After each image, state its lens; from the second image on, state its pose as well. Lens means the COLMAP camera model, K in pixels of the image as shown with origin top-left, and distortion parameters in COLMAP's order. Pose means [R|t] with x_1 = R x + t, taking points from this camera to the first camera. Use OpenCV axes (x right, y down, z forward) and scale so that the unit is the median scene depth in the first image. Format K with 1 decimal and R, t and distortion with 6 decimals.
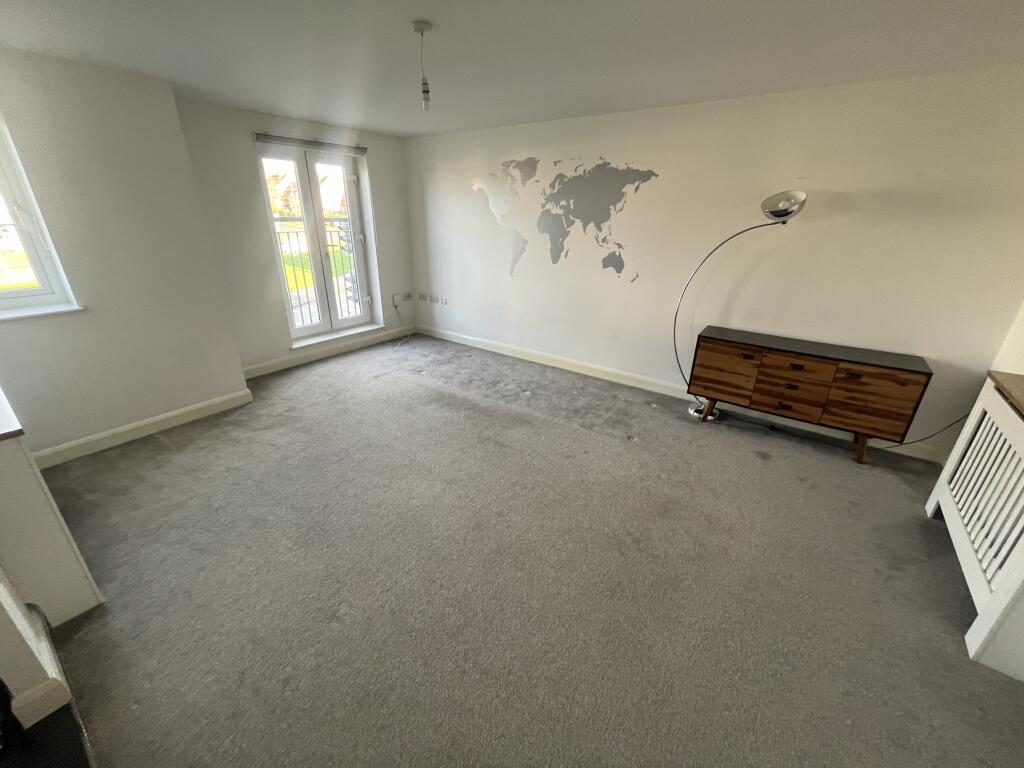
lens RADIAL K [[413.2, 0, 513.4], [0, 413.2, 382.1], [0, 0, 1]] dist [-0.001076, -0.000415]
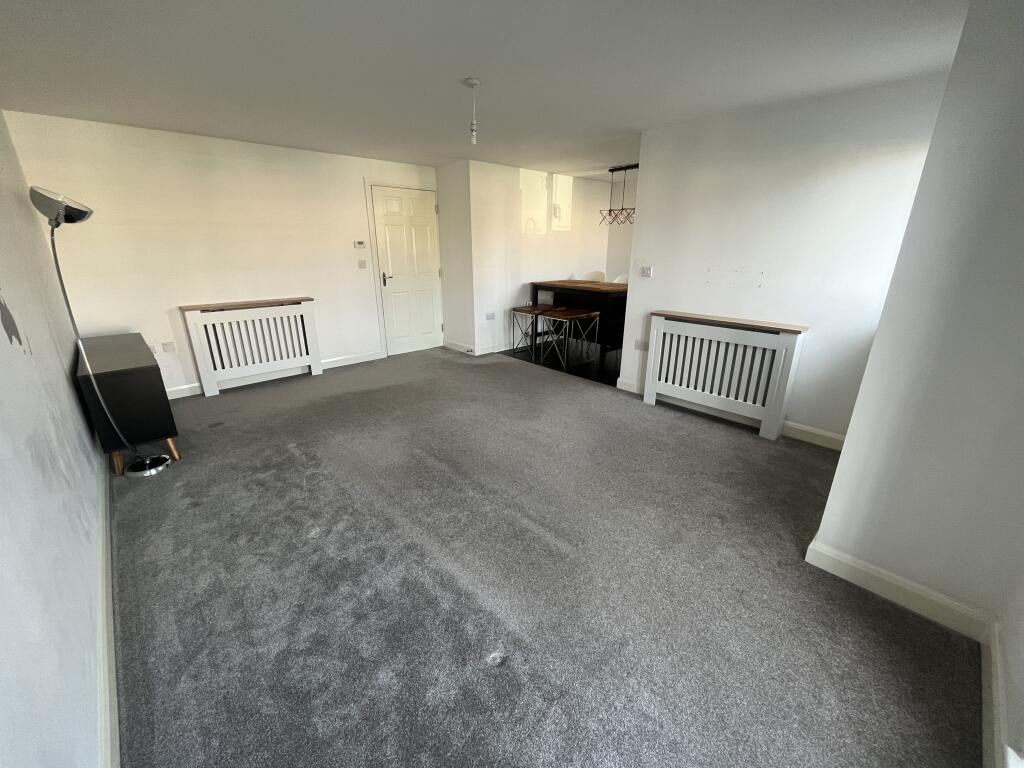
lens RADIAL K [[413.2, 0, 513.4], [0, 413.2, 382.1], [0, 0, 1]] dist [-0.001076, -0.000415]
pose [[-0.982411, -0.075401, 0.170834, -0.341542], [0.055403, 0.755965, 0.652264, -0.537382], [-0.178326, 0.650255, -0.738490, 1.387005]]
